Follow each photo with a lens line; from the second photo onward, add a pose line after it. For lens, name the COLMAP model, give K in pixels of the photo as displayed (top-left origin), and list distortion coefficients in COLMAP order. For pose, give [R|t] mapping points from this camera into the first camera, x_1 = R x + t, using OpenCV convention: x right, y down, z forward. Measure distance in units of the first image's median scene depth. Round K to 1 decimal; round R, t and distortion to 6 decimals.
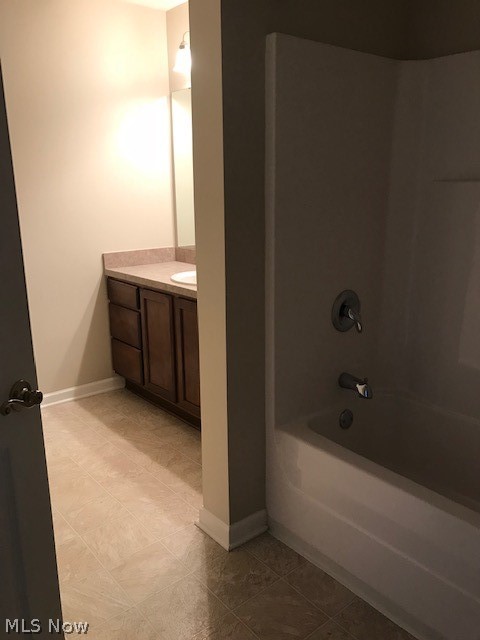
lens RADIAL K [[523.0, 0, 238.5], [0, 523.0, 320.5], [0, 0, 1]] dist [0.029072, -0.029989]
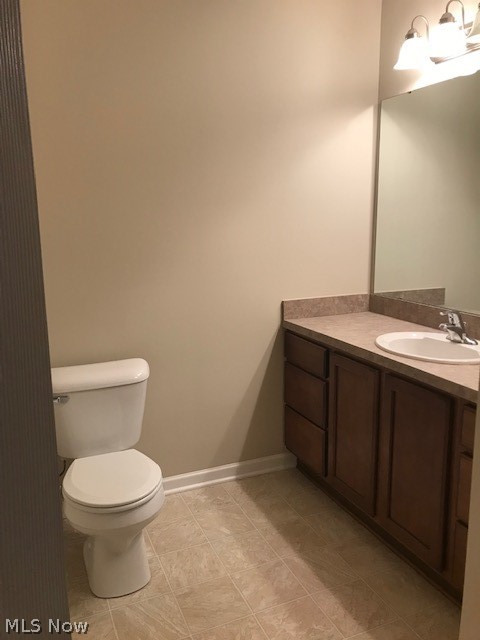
lens RADIAL K [[523.0, 0, 240.8], [0, 523.0, 317.3], [0, 0, 1]] dist [0.029072, -0.029989]
pose [[0.961245, 0.053766, -0.270402, -0.104832], [-0.068000, 0.996735, -0.043543, -0.065747], [0.267178, 0.060243, 0.961762, 0.217984]]
